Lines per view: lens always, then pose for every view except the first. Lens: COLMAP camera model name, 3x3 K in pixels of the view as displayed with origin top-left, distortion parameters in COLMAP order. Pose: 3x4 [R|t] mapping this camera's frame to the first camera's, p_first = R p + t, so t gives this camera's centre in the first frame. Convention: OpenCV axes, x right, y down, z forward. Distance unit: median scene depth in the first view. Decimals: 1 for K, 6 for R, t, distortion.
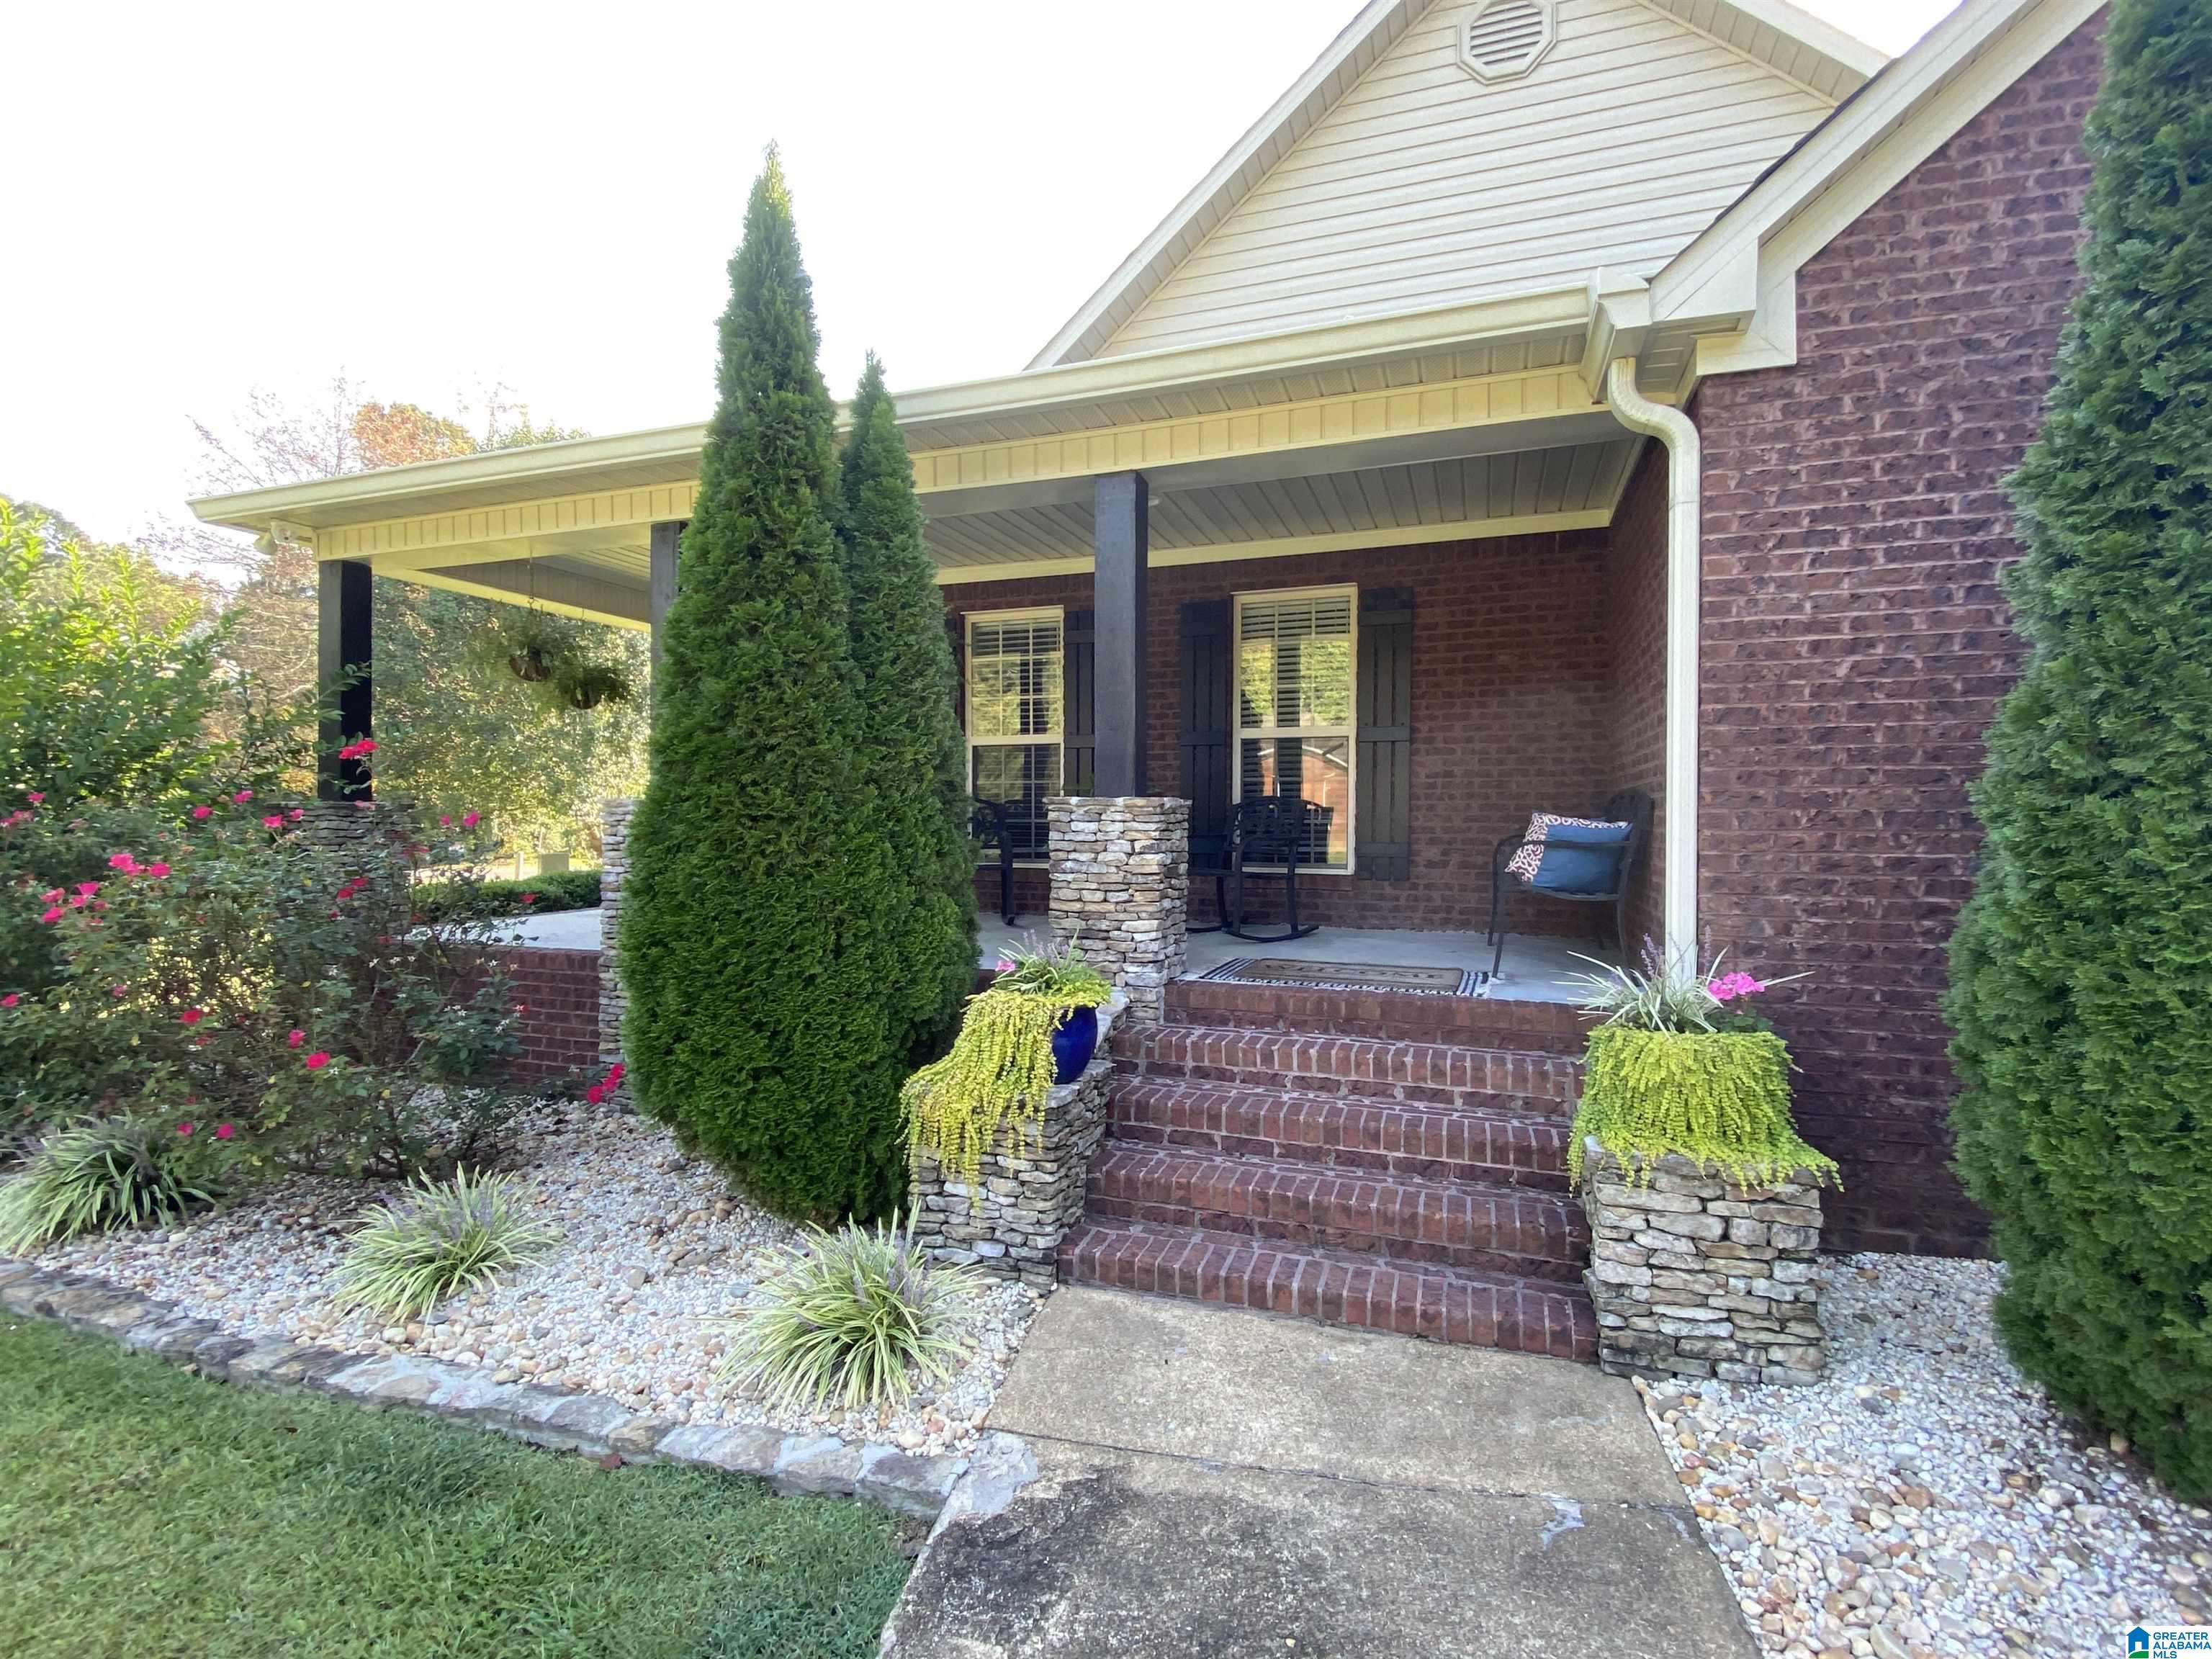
lens RADIAL K [[1055.7, 0, 1092.3], [0, 1055.7, 826.3], [0, 0, 1]] dist [0.001984, -0.010312]
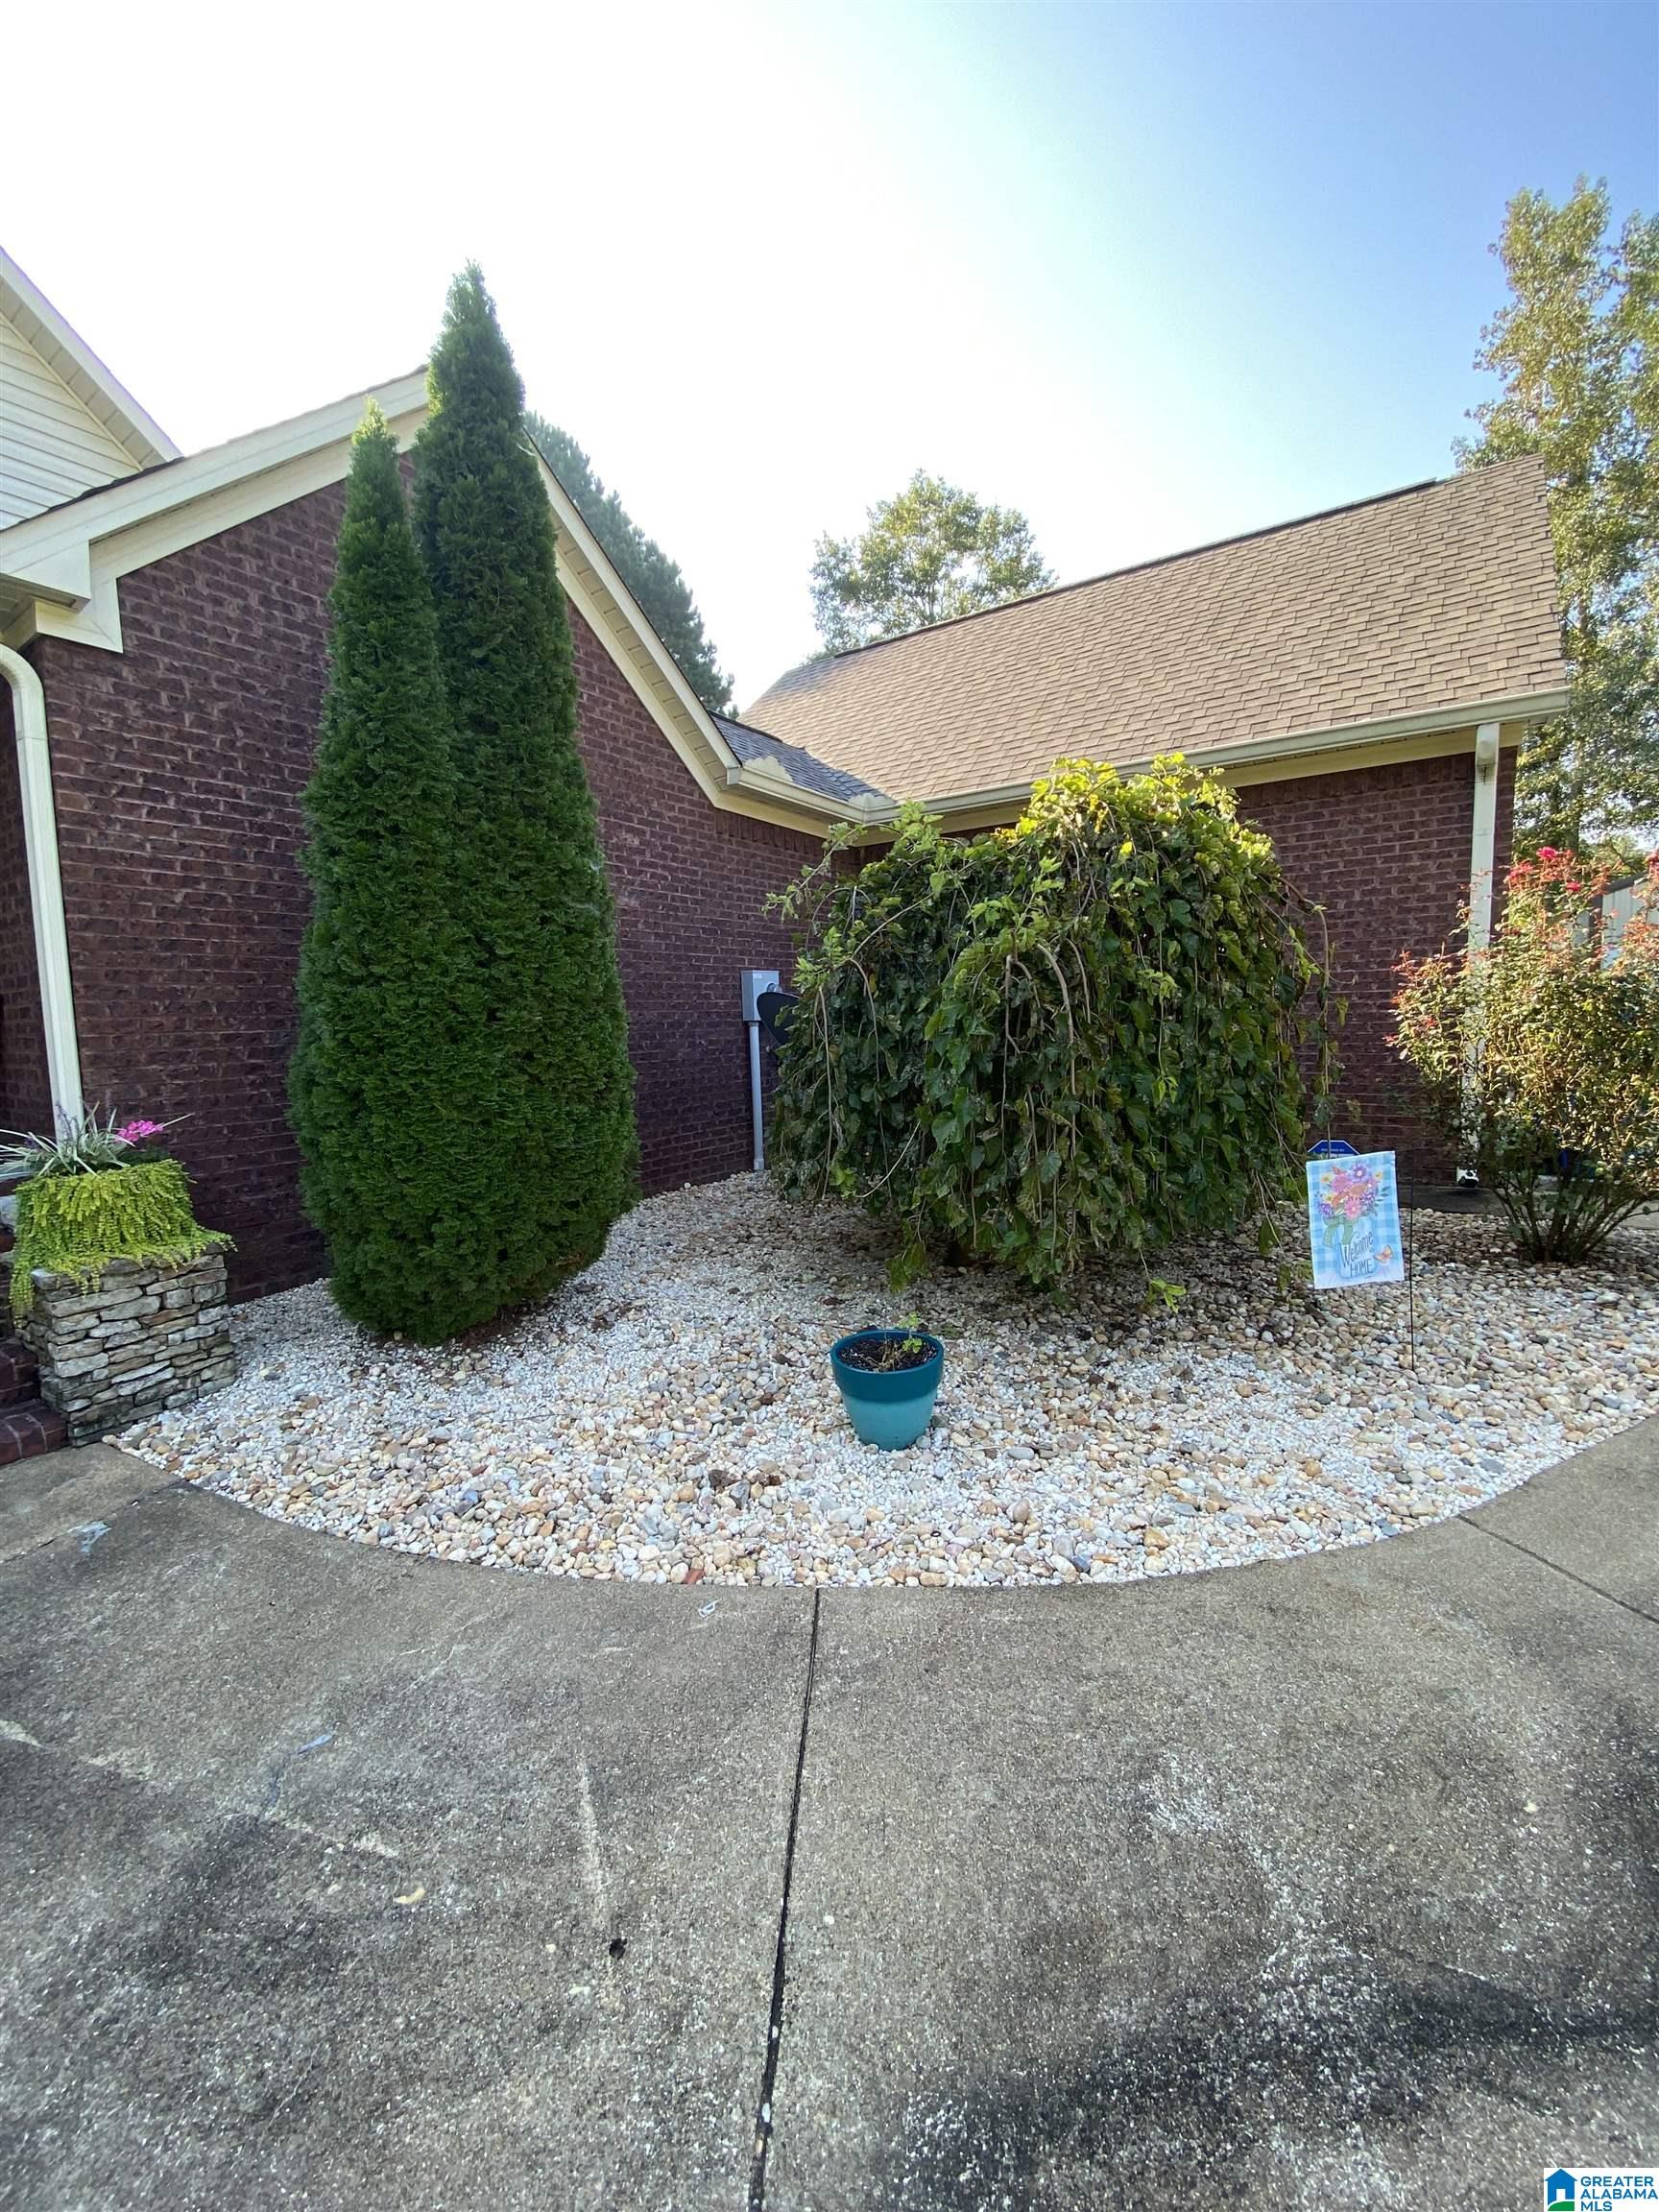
lens RADIAL K [[887.3, 0, 833.8], [0, 887.3, 1099.3], [0, 0, 1]] dist [-0.003708, -0.000886]
pose [[0.246761, -0.102689, 0.963620, -0.267870], [0.029814, 0.994704, 0.098367, 0.030170], [-0.968618, 0.004456, 0.248516, -0.139209]]
